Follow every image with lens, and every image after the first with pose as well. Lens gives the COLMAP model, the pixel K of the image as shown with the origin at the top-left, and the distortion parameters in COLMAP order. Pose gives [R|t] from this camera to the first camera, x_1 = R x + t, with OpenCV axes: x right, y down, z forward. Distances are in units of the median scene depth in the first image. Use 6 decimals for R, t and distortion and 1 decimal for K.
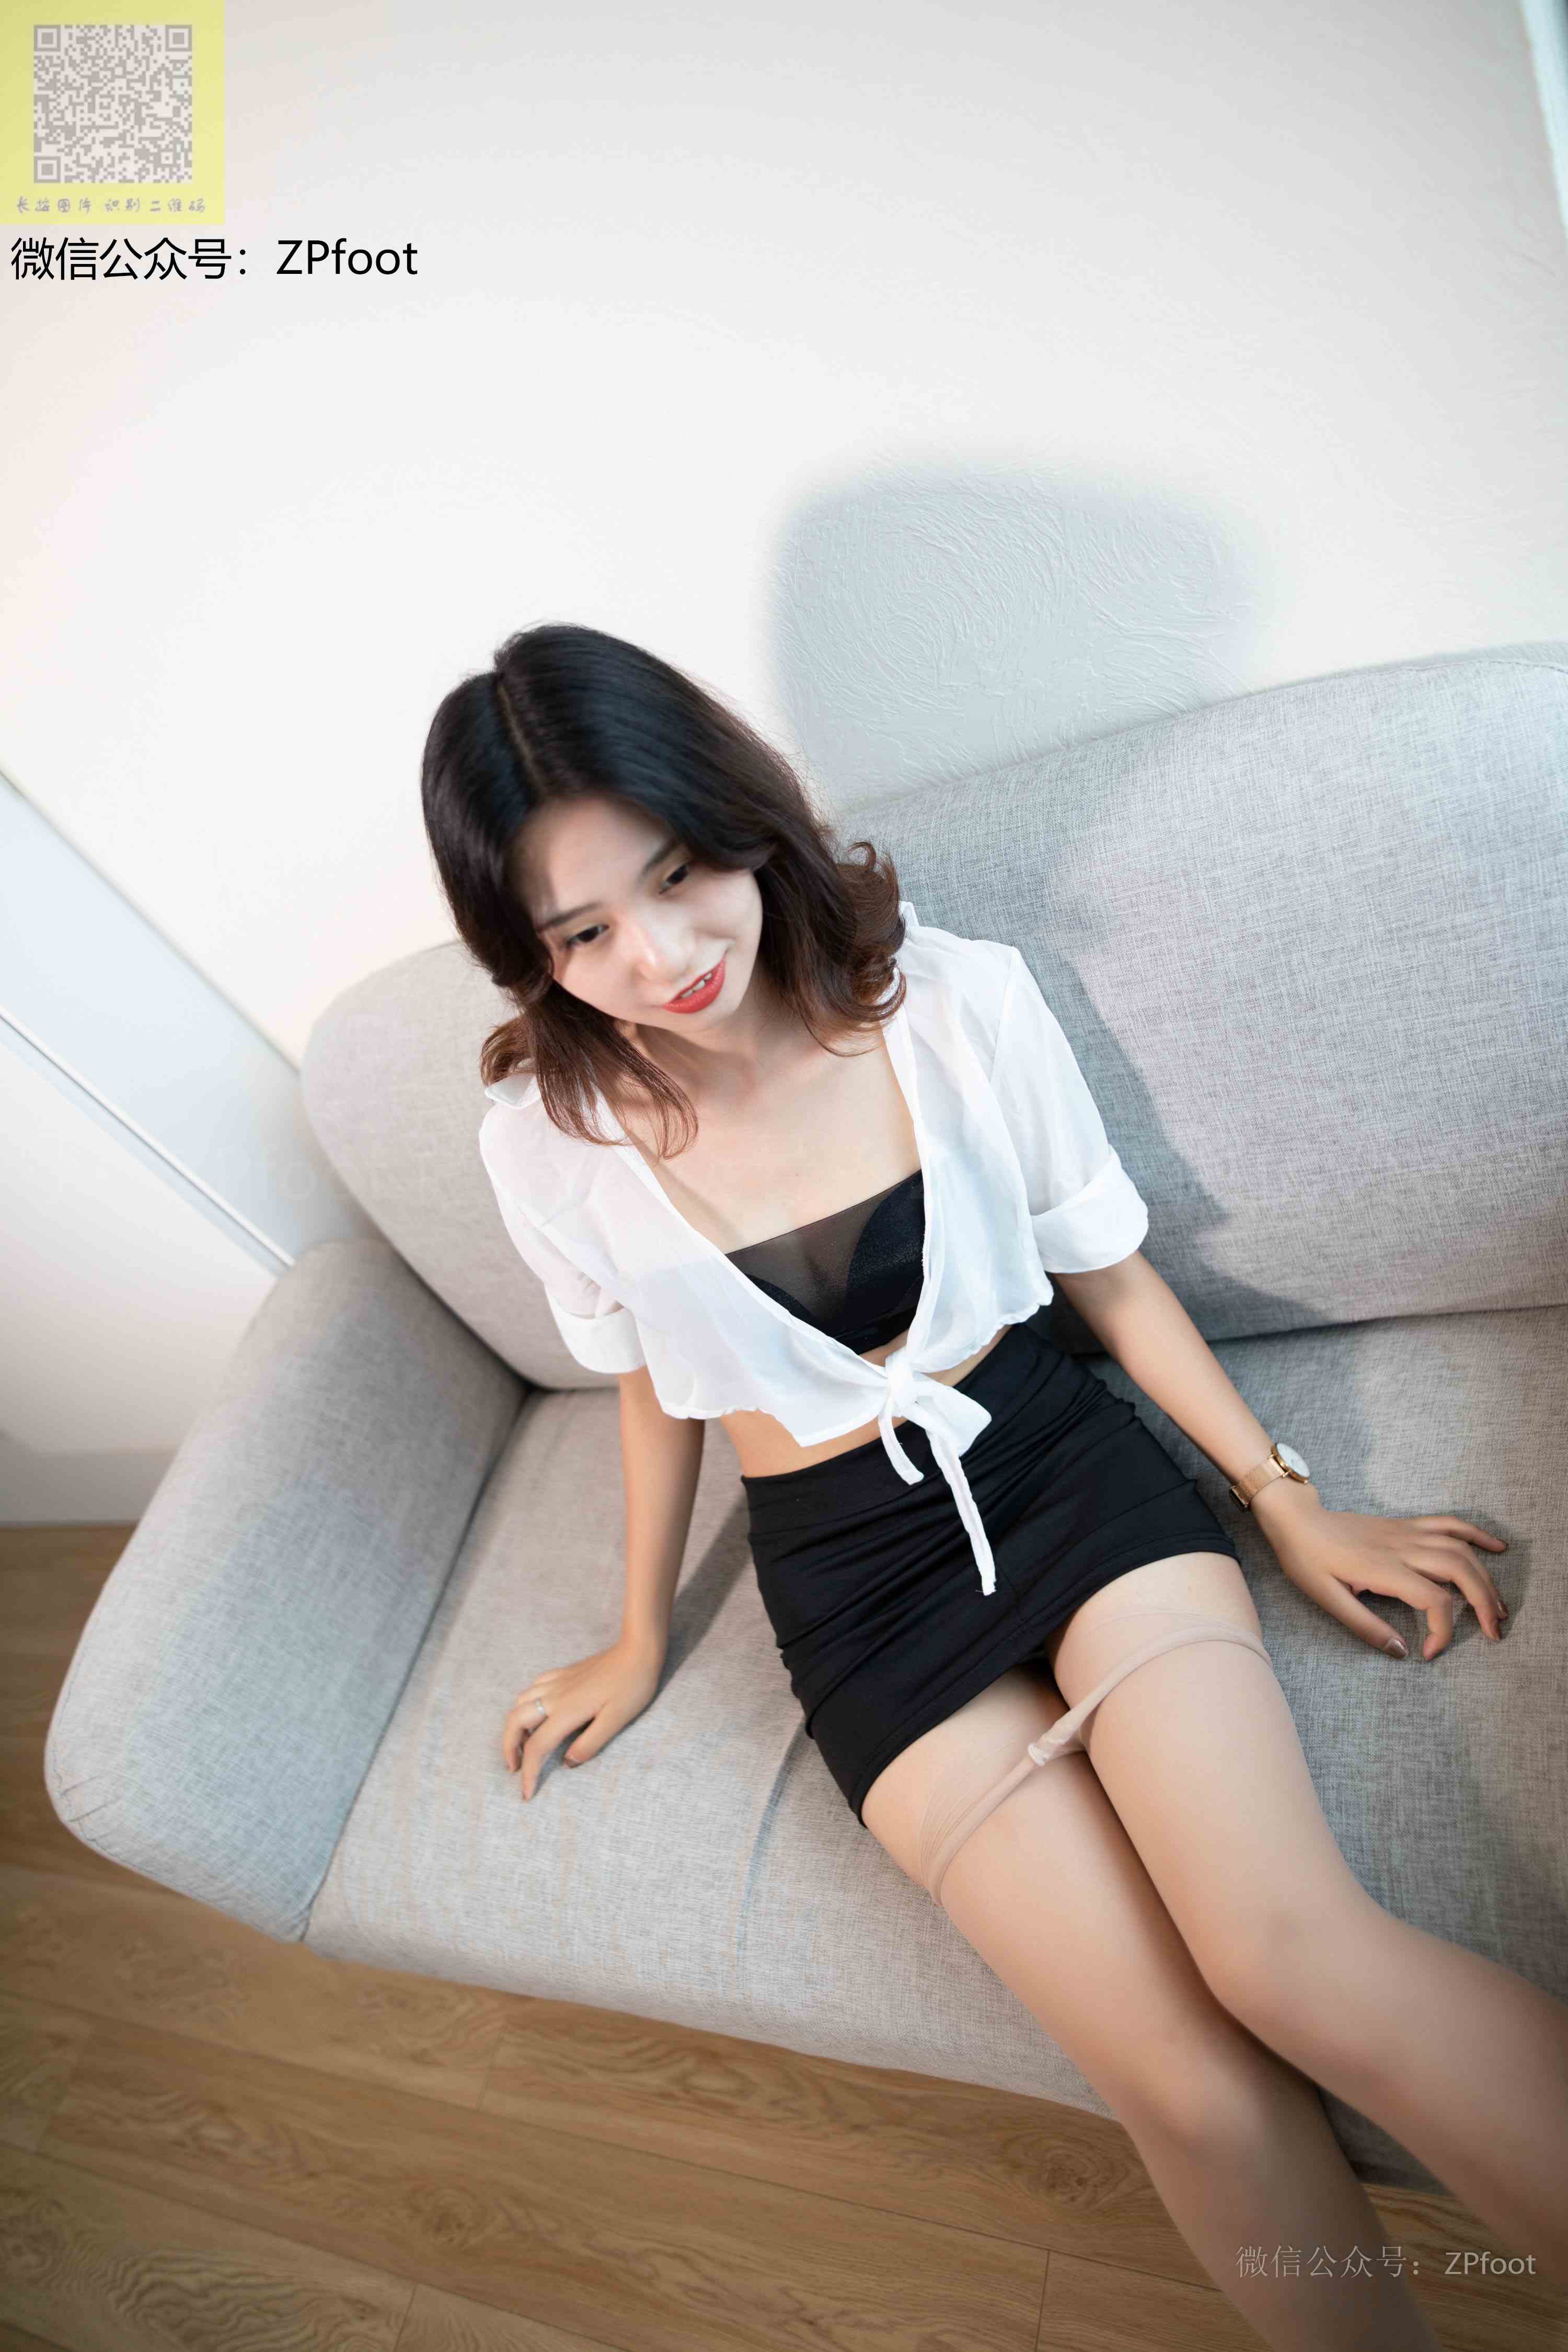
lens RADIAL K [[1640.5, 0, 784.0], [0, 1640.5, 1176.0], [0, 0, 1]] dist [0.001660, -0.127012]
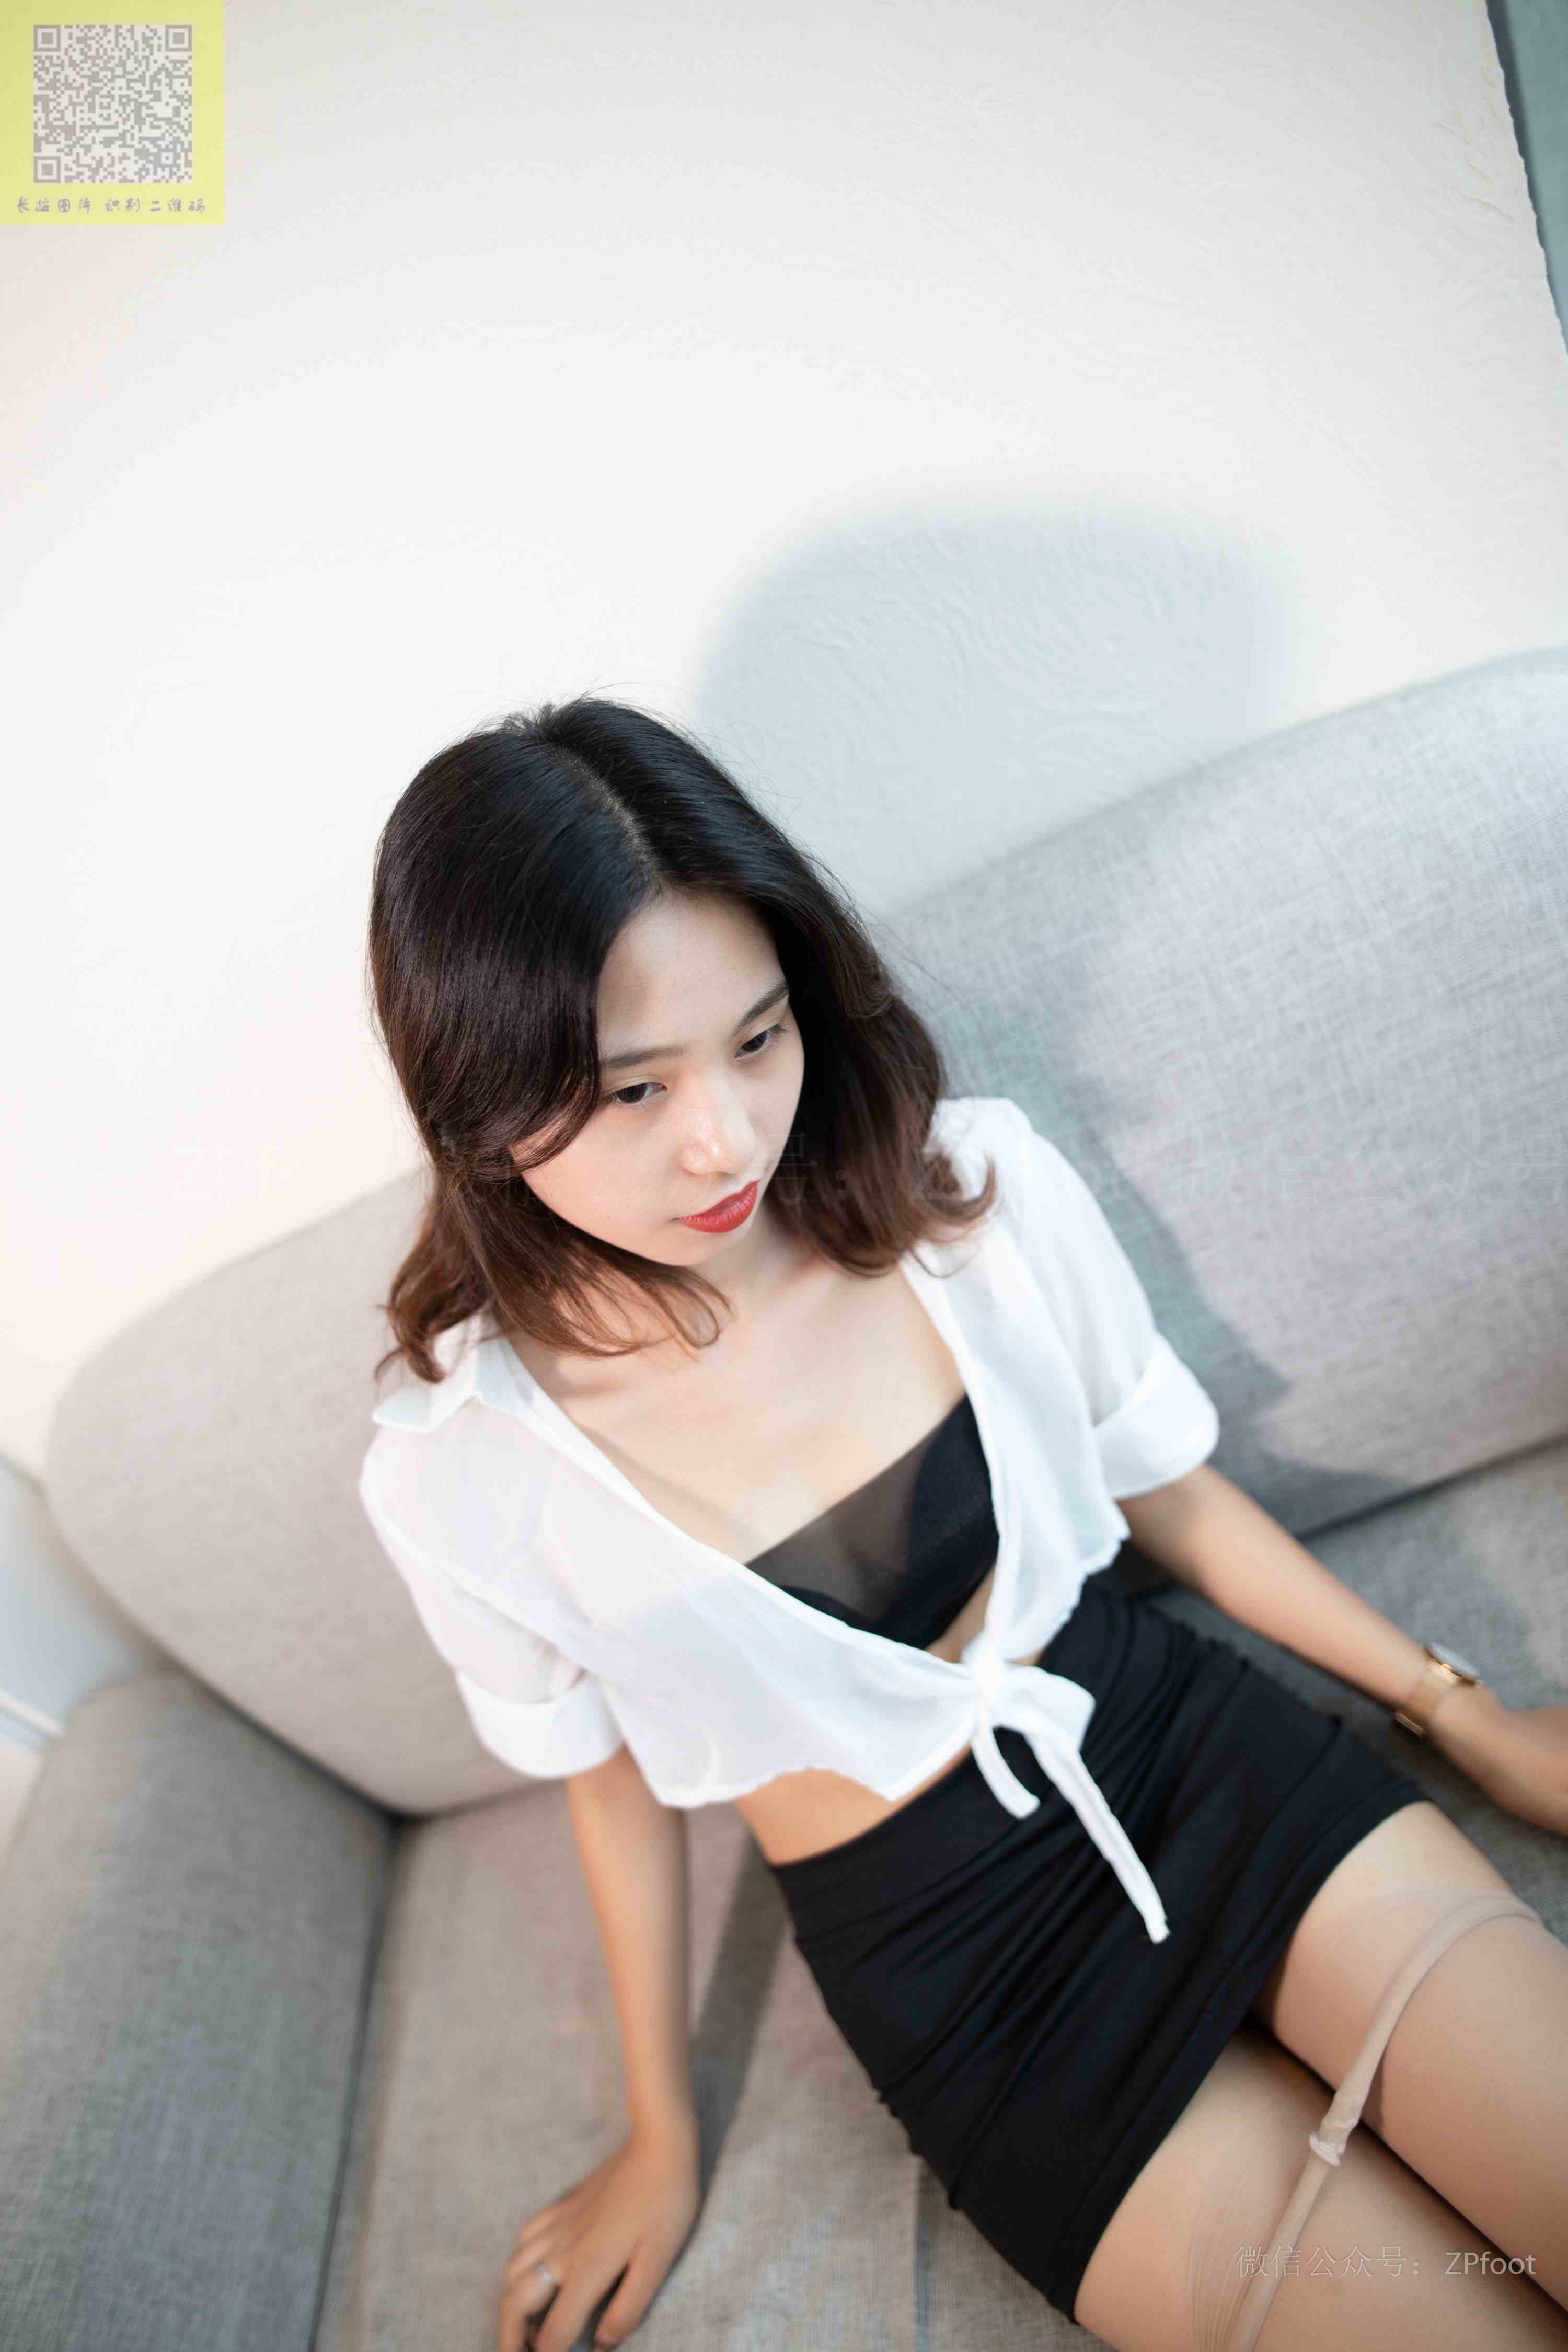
lens RADIAL K [[1645.7, 0, 784.0], [0, 1645.7, 1176.0], [0, 0, 1]] dist [-0.050805, 0.049634]
pose [[0.960216, -0.175547, 0.217182, -0.140516], [0.214479, 0.961648, -0.170972, 0.010726], [-0.178839, 0.210751, 0.961041, 0.240889]]
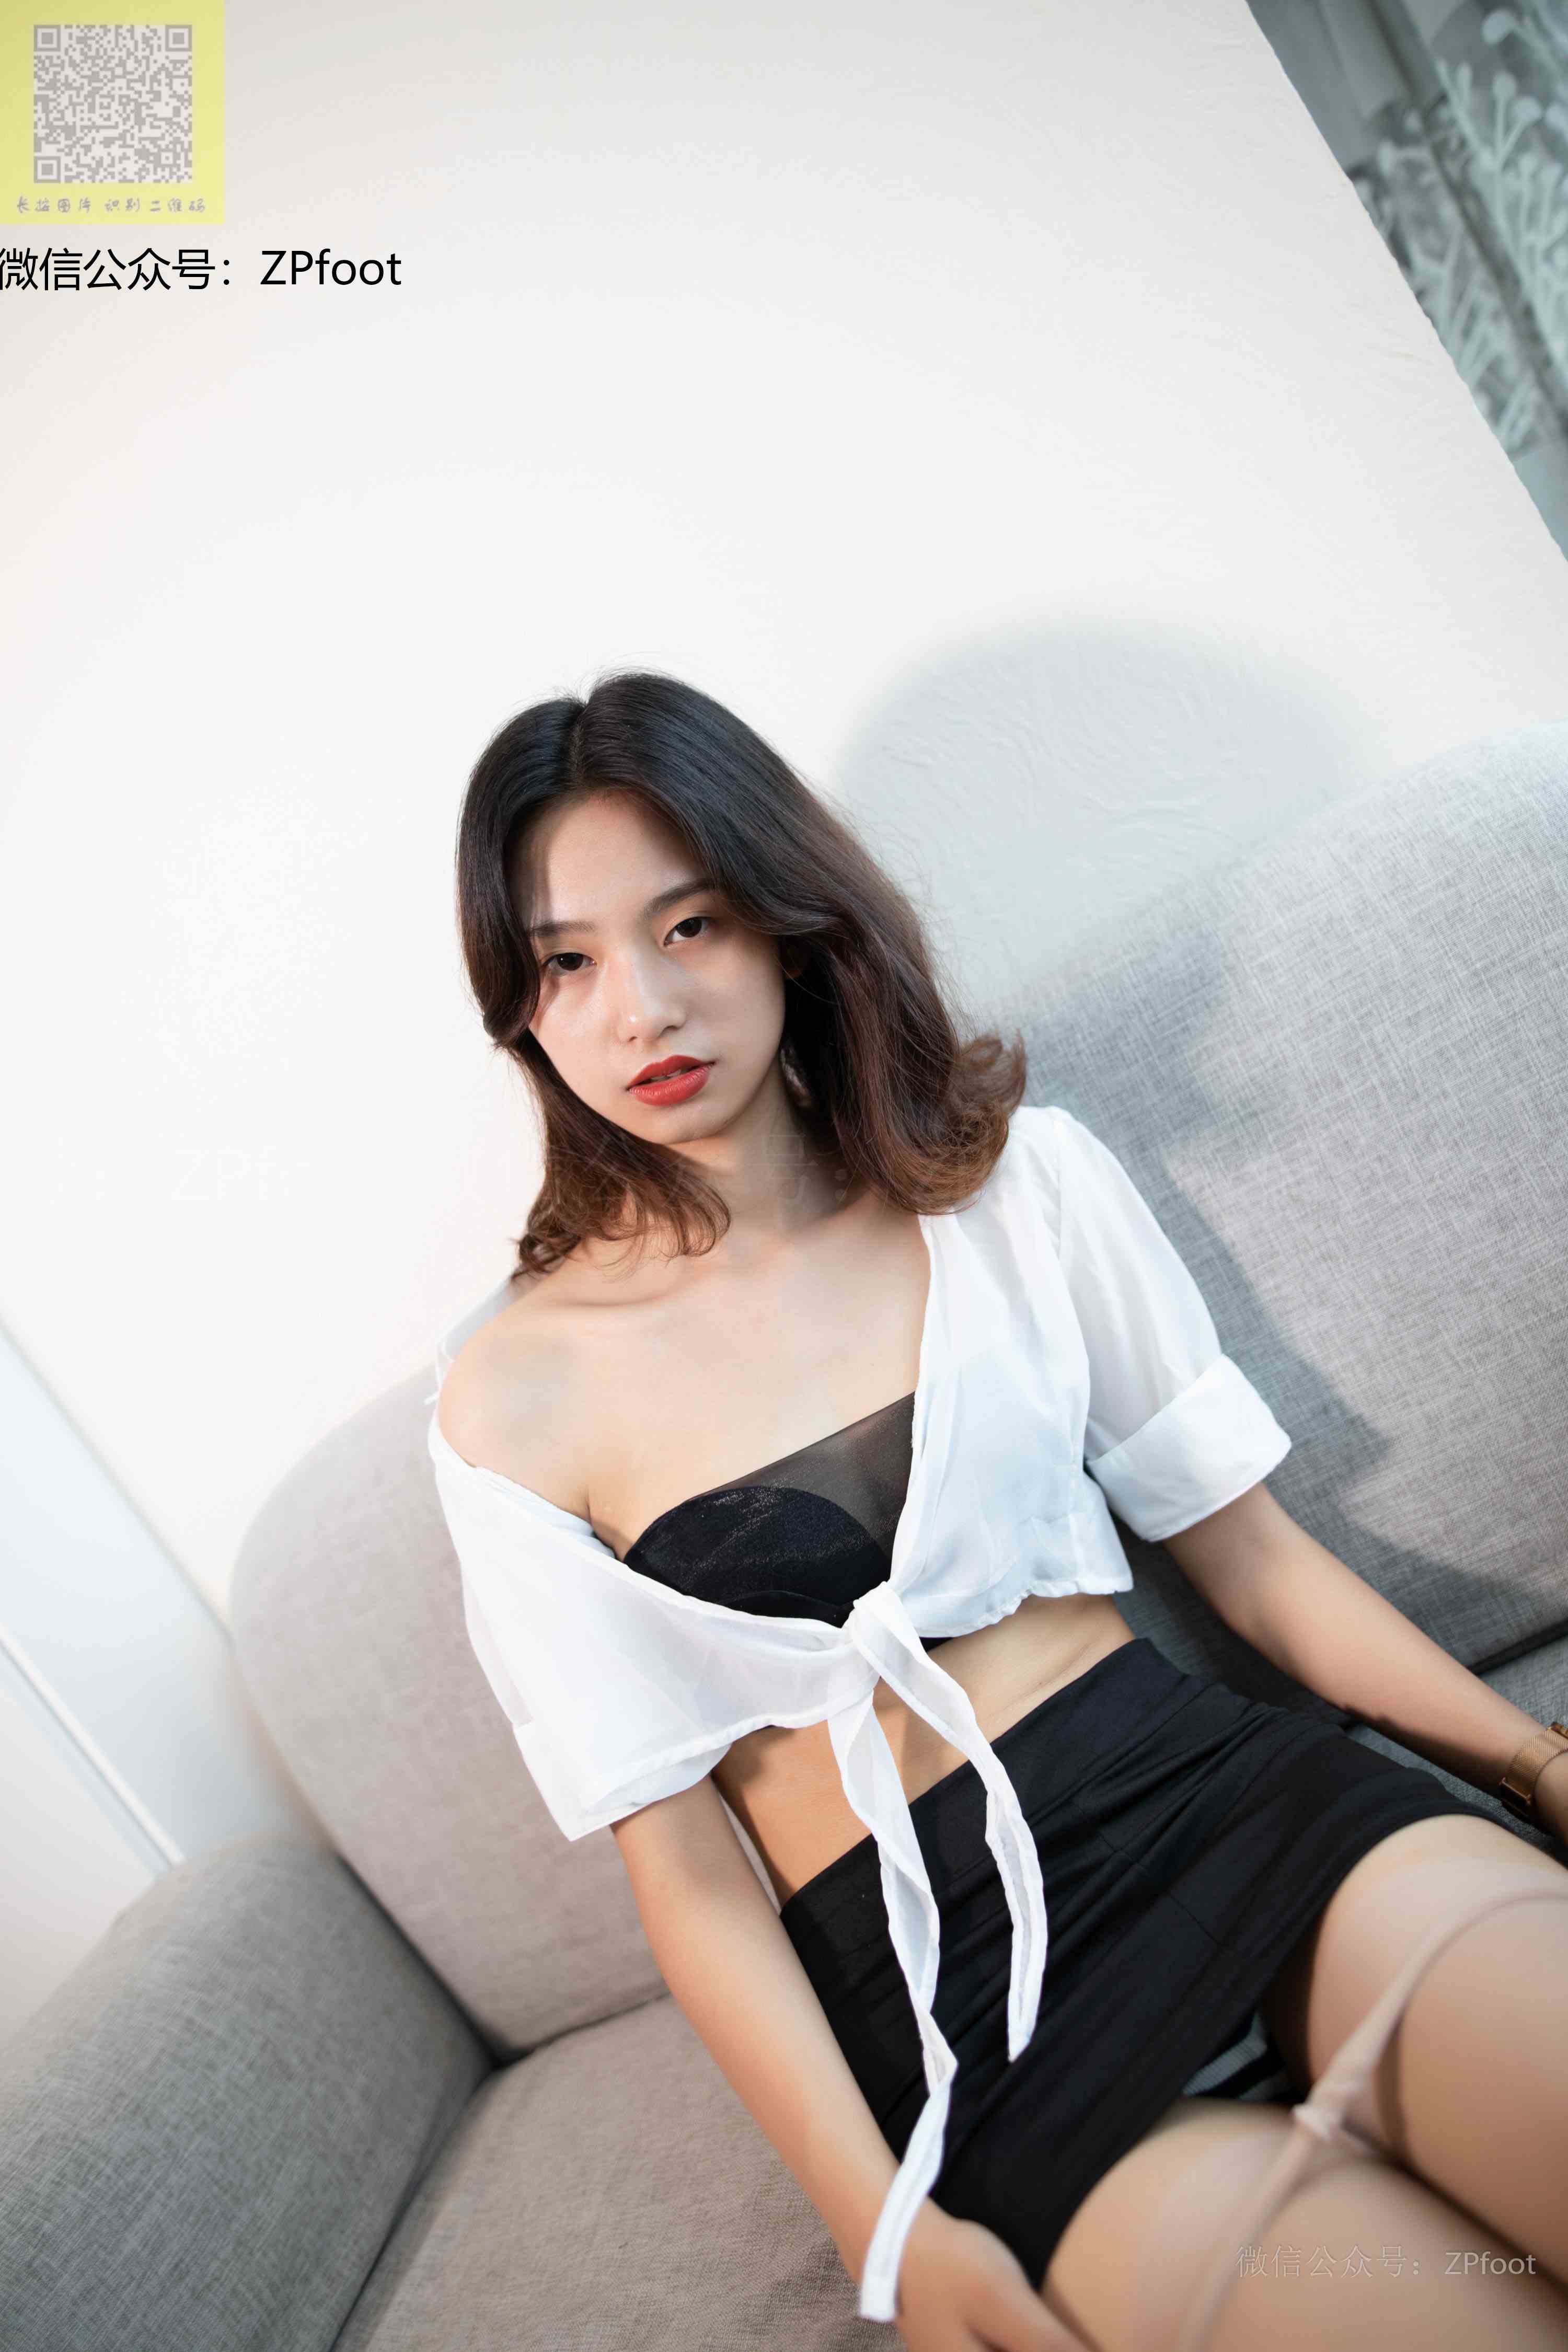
lens RADIAL K [[1645.7, 0, 784.0], [0, 1645.7, 1176.0], [0, 0, 1]] dist [-0.050805, 0.049634]
pose [[0.997473, -0.071026, 0.001827, -0.004740], [0.057894, 0.797606, -0.600394, 0.383913], [0.041187, 0.598982, 0.799703, 0.313752]]
